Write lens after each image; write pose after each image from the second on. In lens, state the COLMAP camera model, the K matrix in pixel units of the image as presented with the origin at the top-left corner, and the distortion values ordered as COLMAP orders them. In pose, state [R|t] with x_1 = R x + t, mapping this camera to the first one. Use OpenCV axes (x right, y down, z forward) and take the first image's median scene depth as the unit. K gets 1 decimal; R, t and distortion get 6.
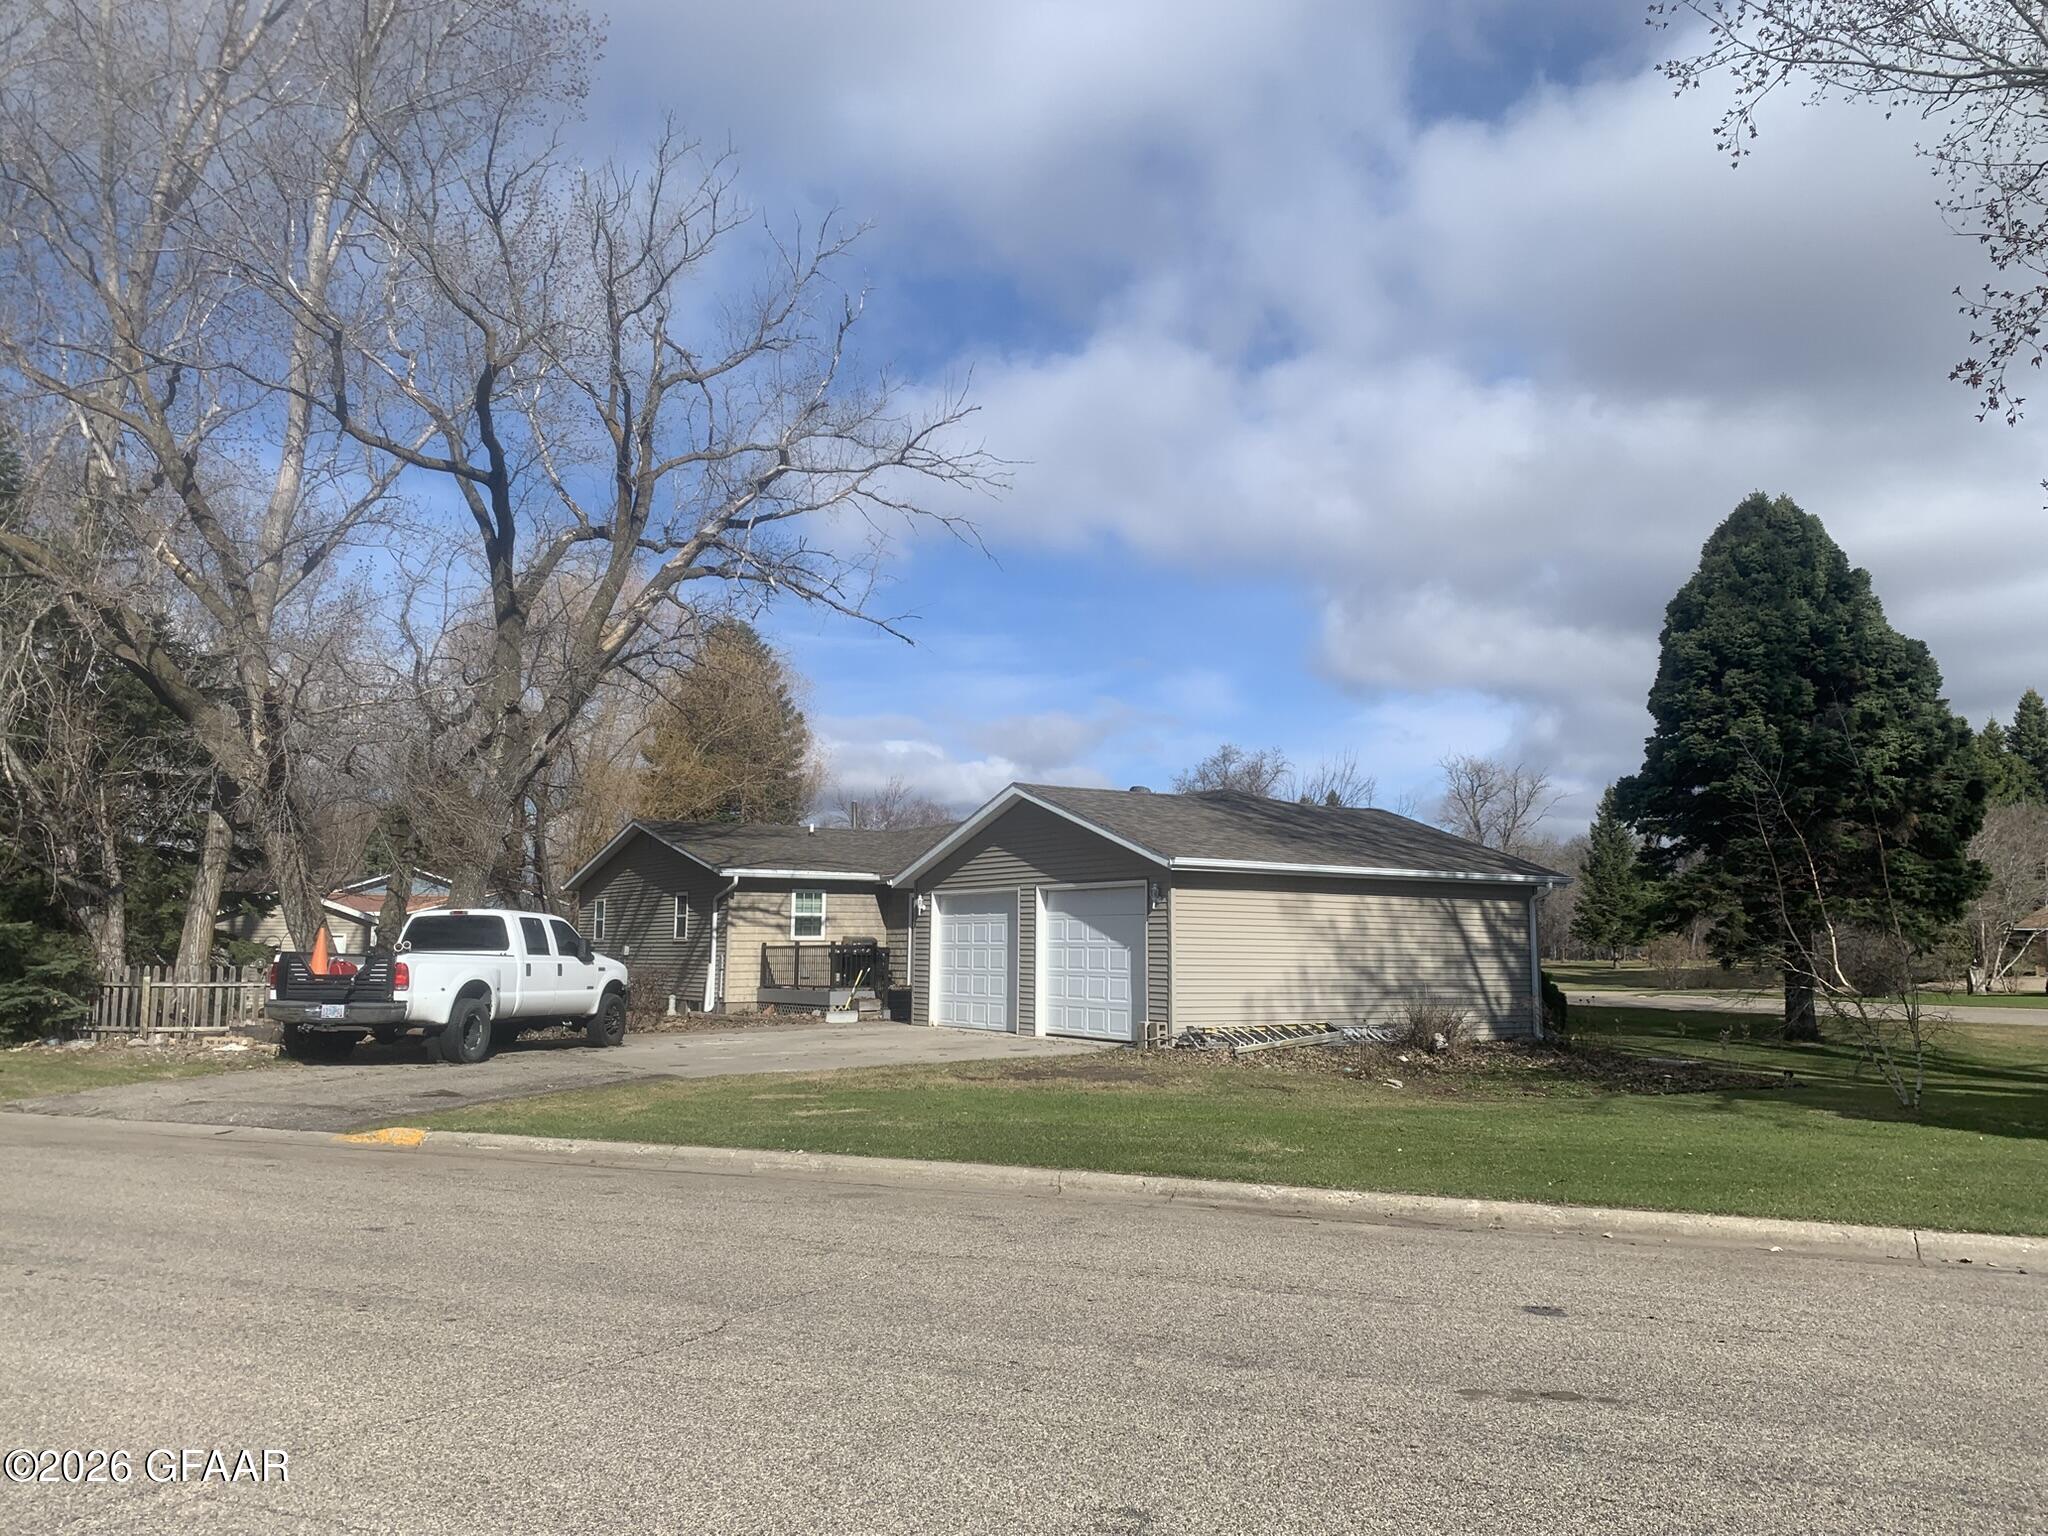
lens RADIAL K [[1574.3, 0, 1039.6], [0, 1574.3, 757.7], [0, 0, 1]] dist [0.052828, -0.037982]
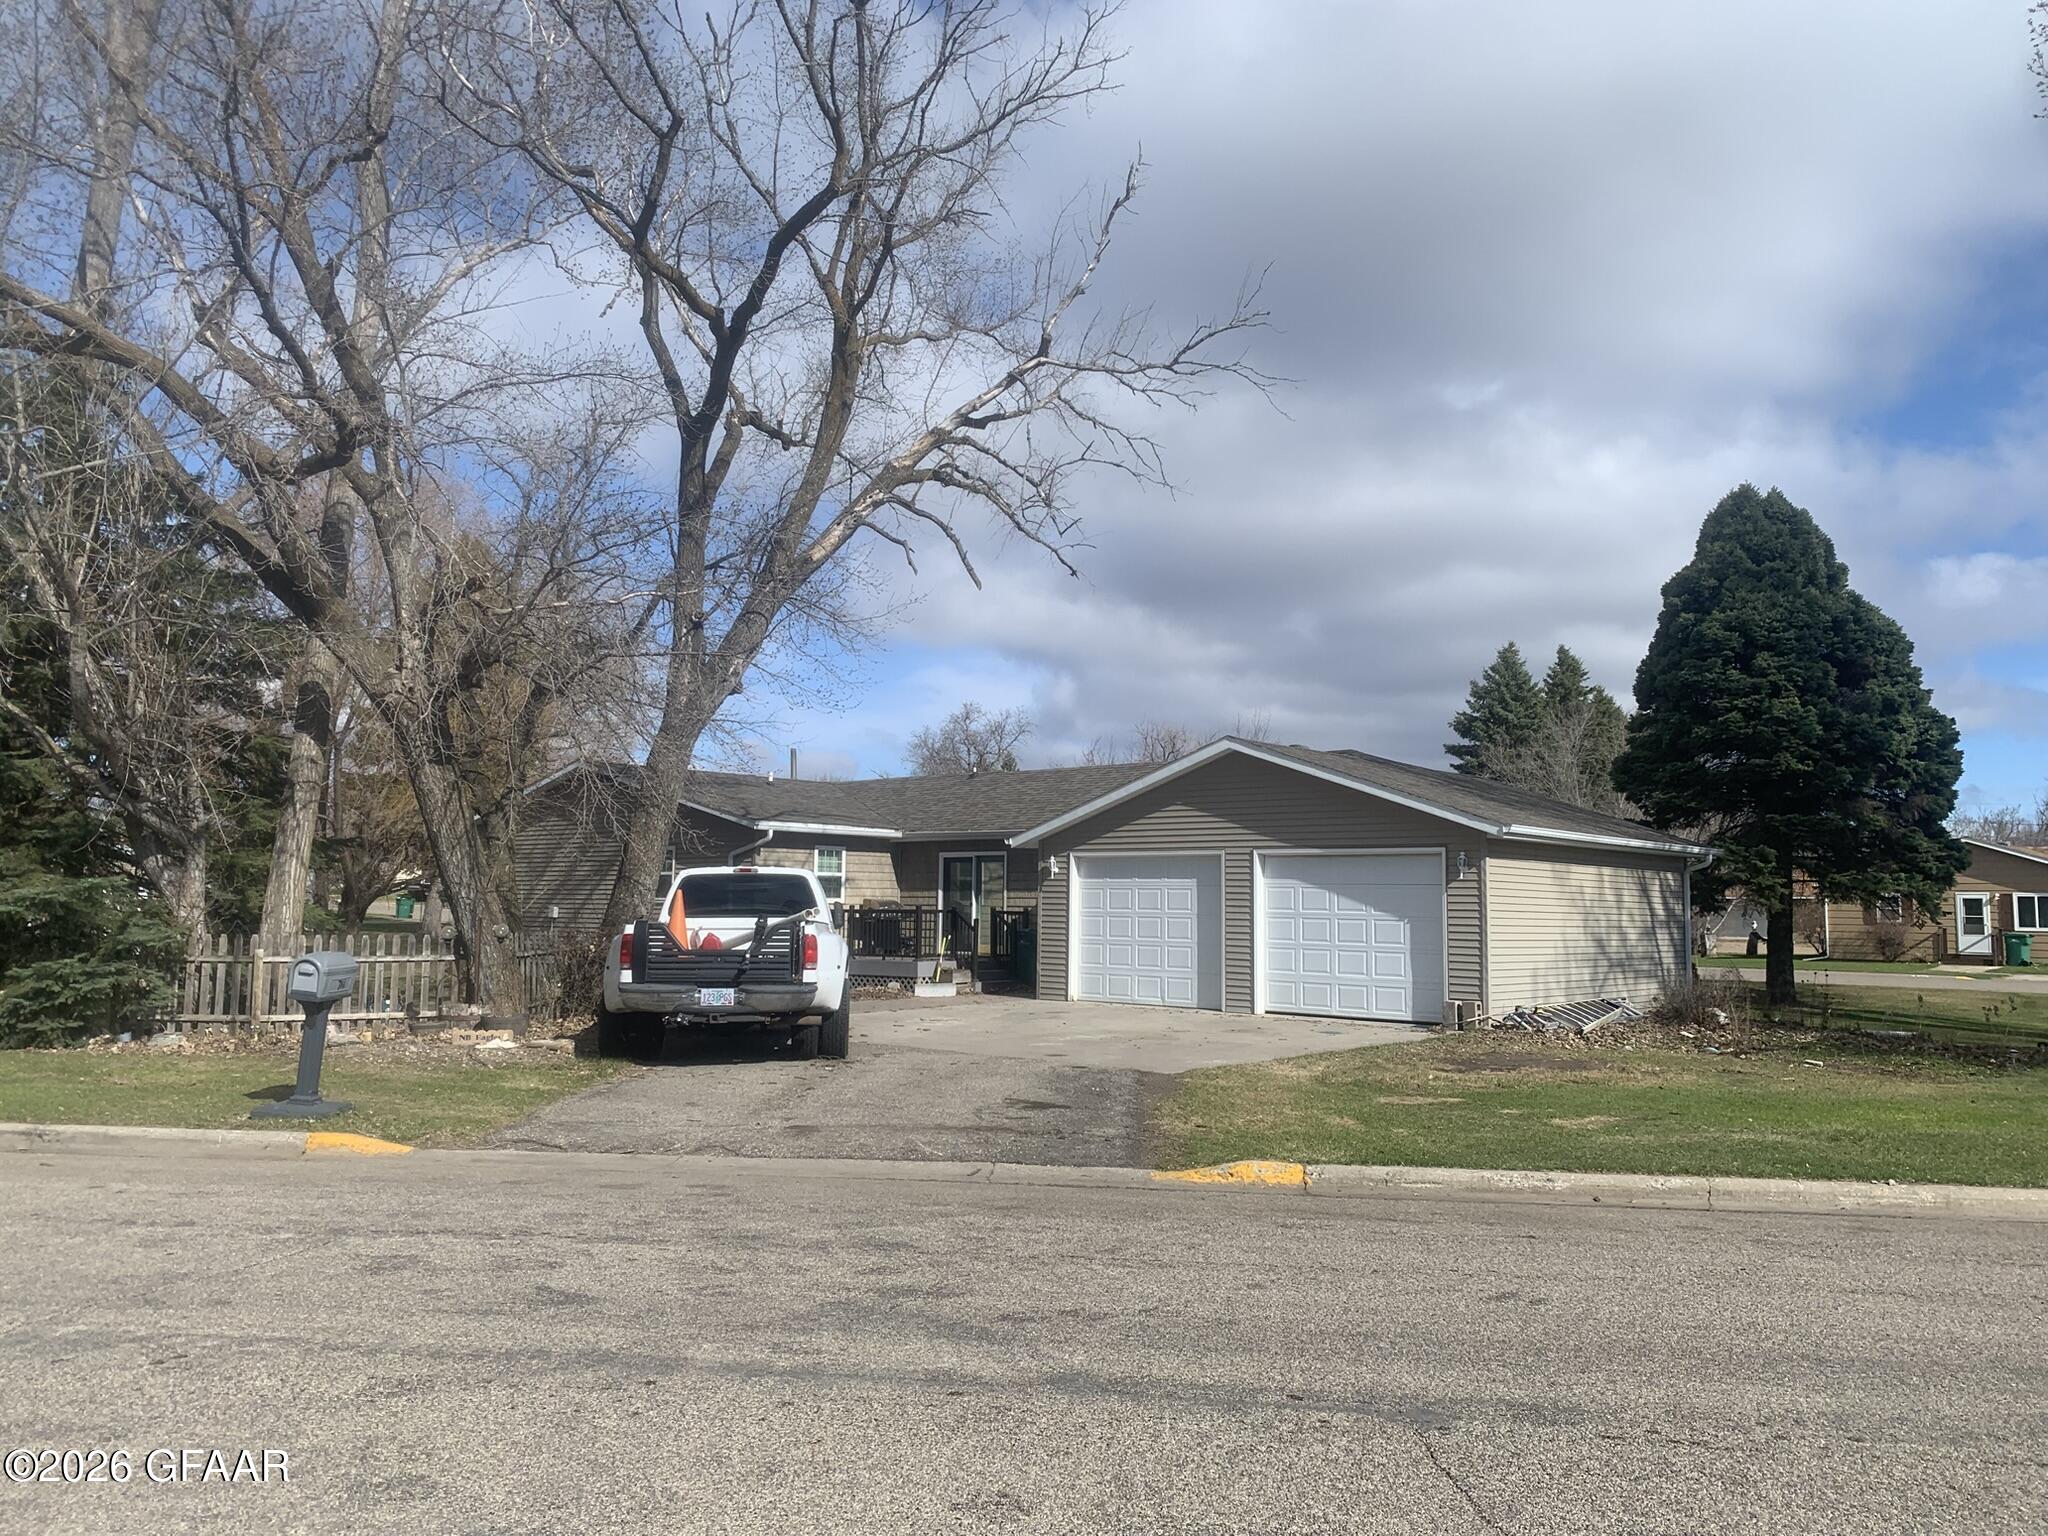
lens RADIAL K [[1574.3, 0, 1016.6], [0, 1574.3, 765.8], [0, 0, 1]] dist [0.052828, -0.037982]
pose [[0.959796, 0.032115, 0.278857, -0.386601], [-0.041024, 0.998815, 0.026171, 0.014354], [-0.277686, -0.036559, 0.959976, 0.160956]]
